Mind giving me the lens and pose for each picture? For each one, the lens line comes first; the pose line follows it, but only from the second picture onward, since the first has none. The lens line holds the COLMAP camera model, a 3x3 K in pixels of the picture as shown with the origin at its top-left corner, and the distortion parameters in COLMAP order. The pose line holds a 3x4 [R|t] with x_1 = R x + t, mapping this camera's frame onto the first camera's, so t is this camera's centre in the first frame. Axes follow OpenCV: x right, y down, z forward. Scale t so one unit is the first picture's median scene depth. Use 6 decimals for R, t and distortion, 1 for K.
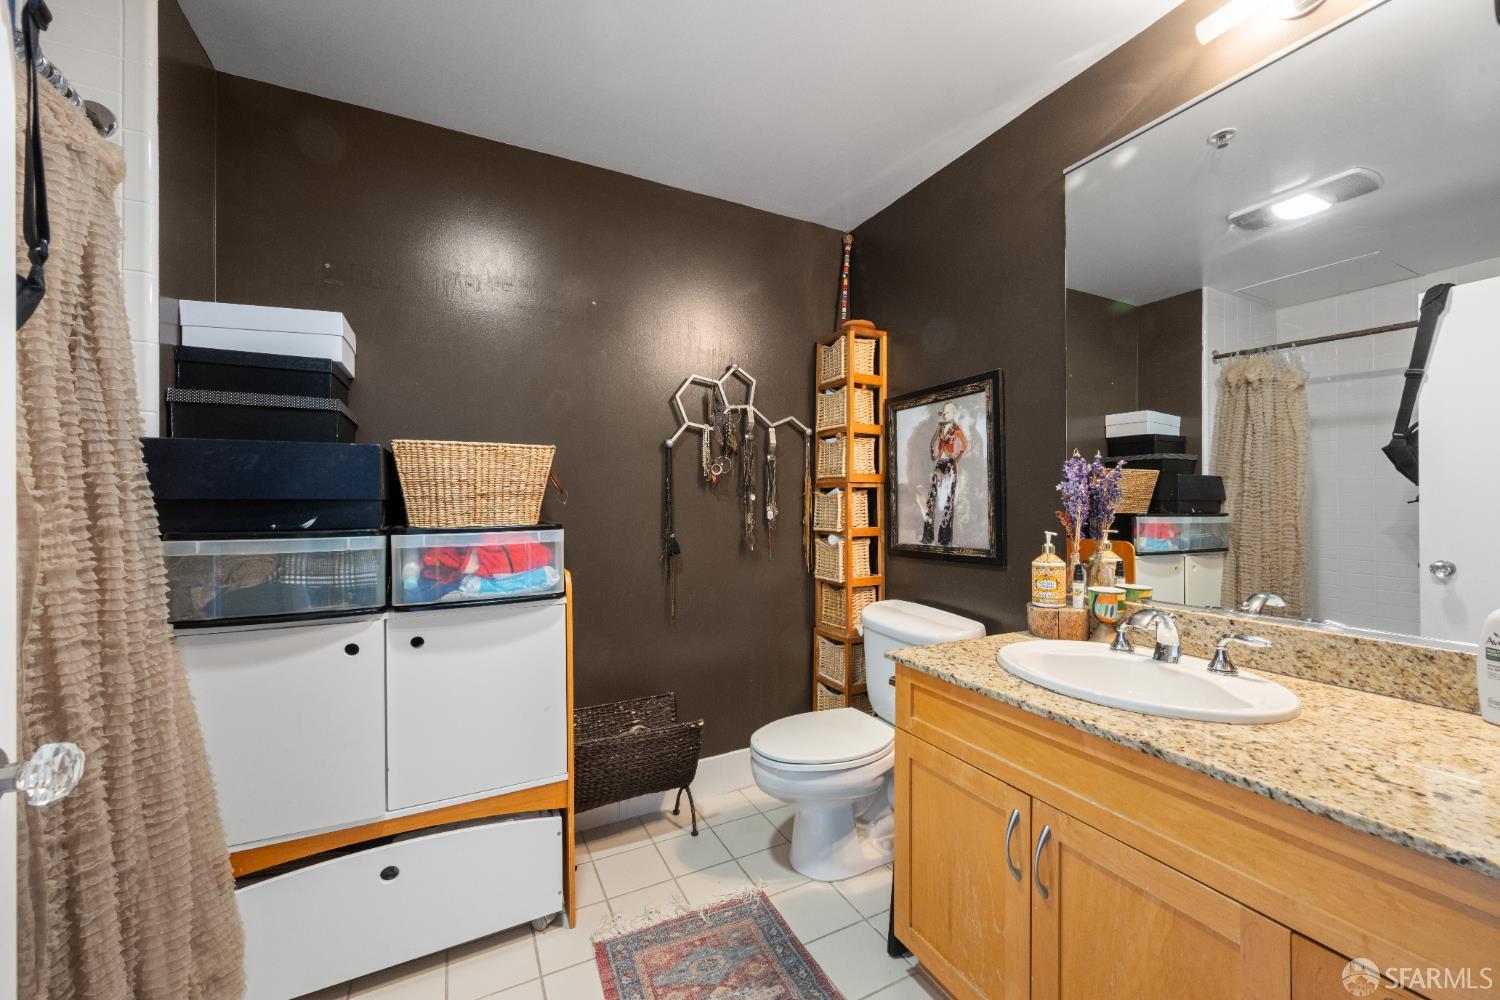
lens RADIAL K [[590.9, 0, 754.4], [0, 590.9, 497.8], [0, 0, 1]] dist [-0.000719, 0.000109]
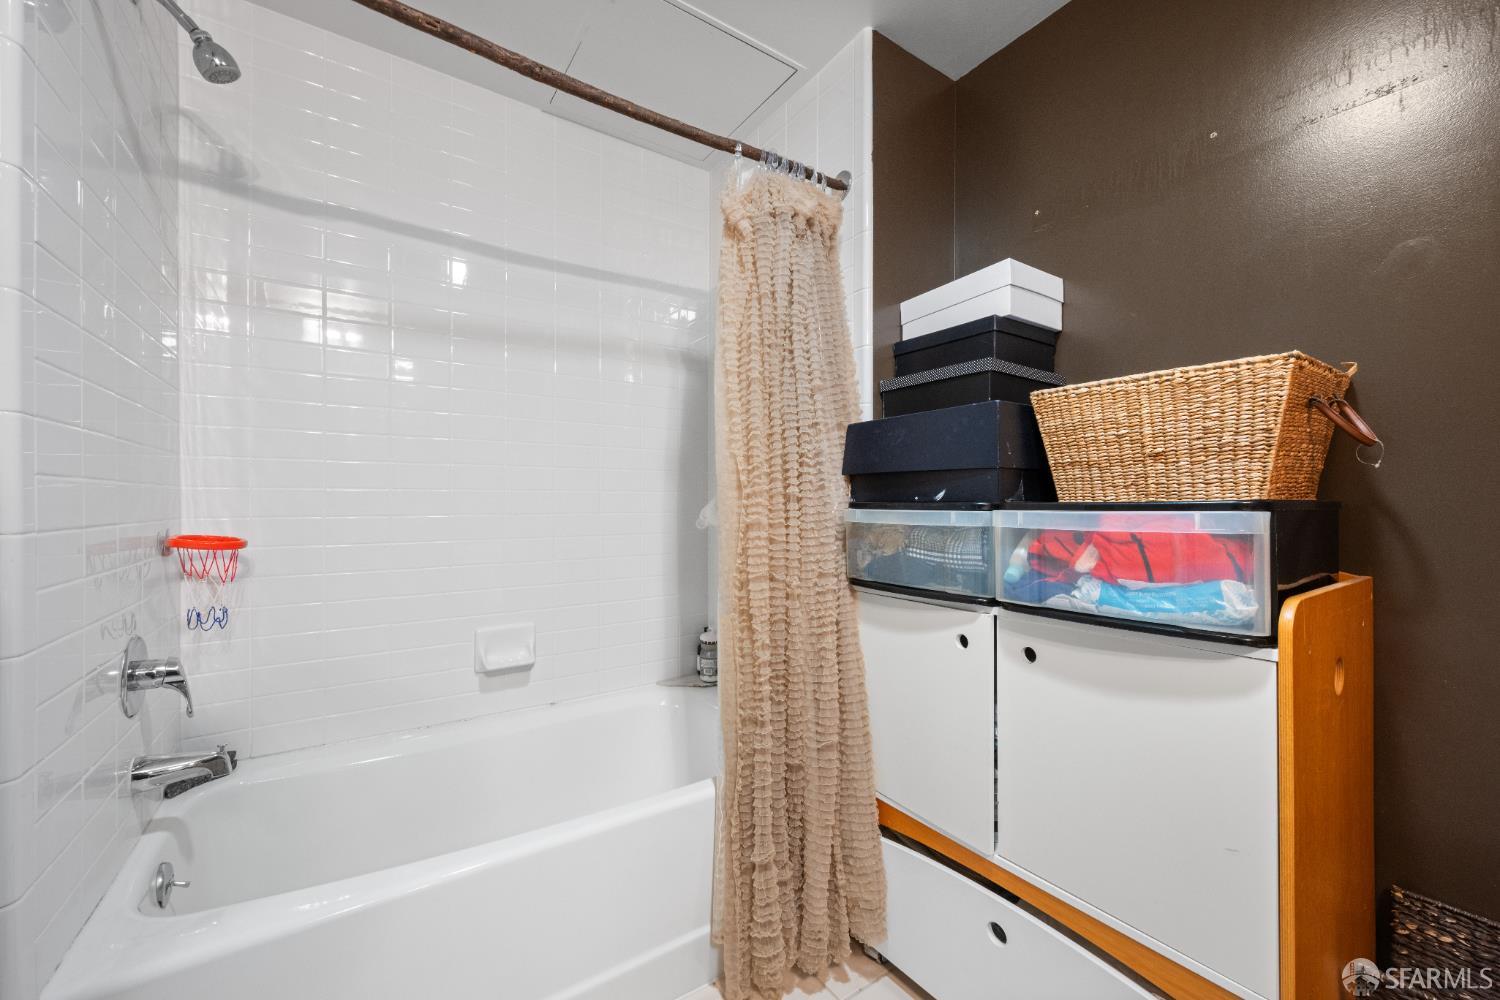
lens RADIAL K [[590.9, 0, 754.4], [0, 590.9, 497.8], [0, 0, 1]] dist [-0.000719, 0.000109]
pose [[0.124780, -0.000699, -0.992184, 0.134640], [0.007333, 0.999973, 0.000218, 0.042827], [0.992157, -0.007303, 0.124782, 0.568747]]
